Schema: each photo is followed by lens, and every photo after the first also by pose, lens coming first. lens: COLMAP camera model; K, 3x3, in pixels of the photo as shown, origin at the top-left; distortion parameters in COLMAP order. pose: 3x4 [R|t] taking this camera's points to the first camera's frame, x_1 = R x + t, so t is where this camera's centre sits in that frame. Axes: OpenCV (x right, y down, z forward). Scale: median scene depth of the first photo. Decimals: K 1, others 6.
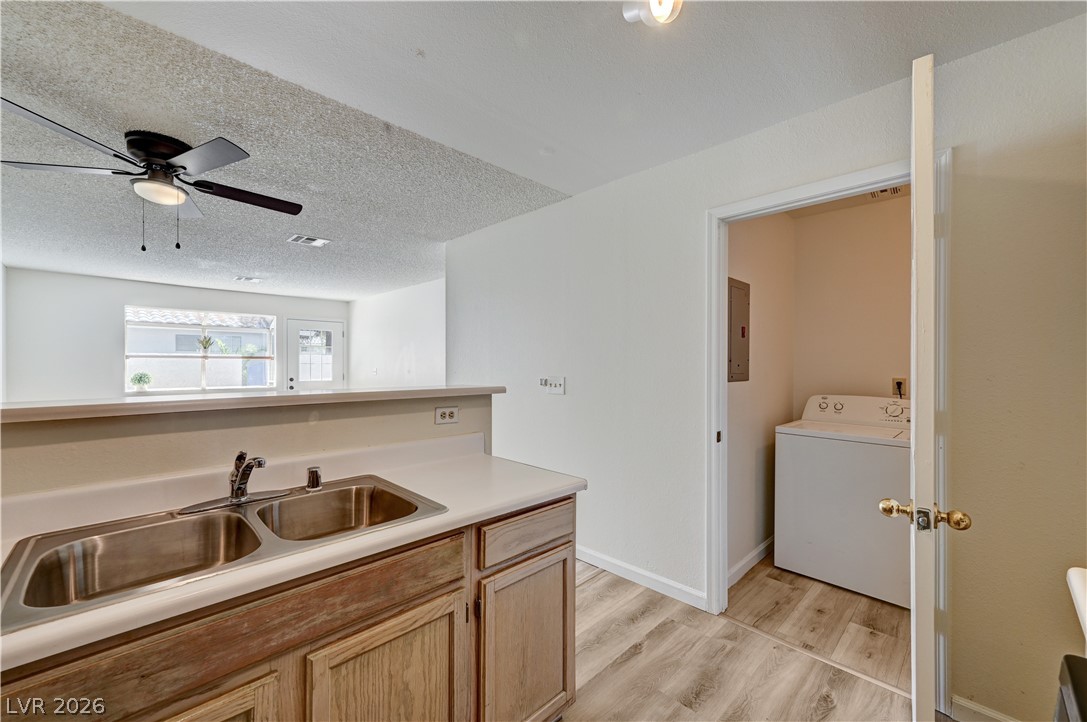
lens RADIAL K [[428.0, 0, 541.6], [0, 428.0, 362.7], [0, 0, 1]] dist [-0.002305, 0.001399]
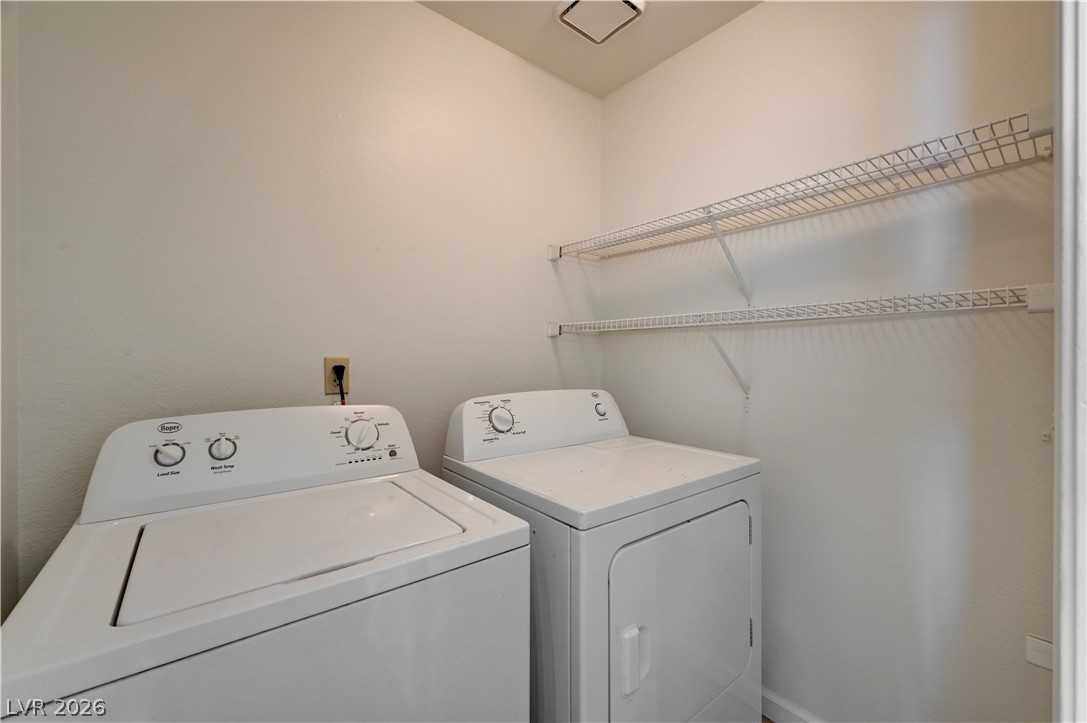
lens RADIAL K [[428.0, 0, 540.9], [0, 428.0, 359.2], [0, 0, 1]] dist [-0.002305, 0.001399]
pose [[0.094620, -0.010917, 0.995454, 0.389814], [0.000264, 0.999940, 0.010941, 0.031192], [-0.995513, -0.000773, 0.094617, 0.717744]]
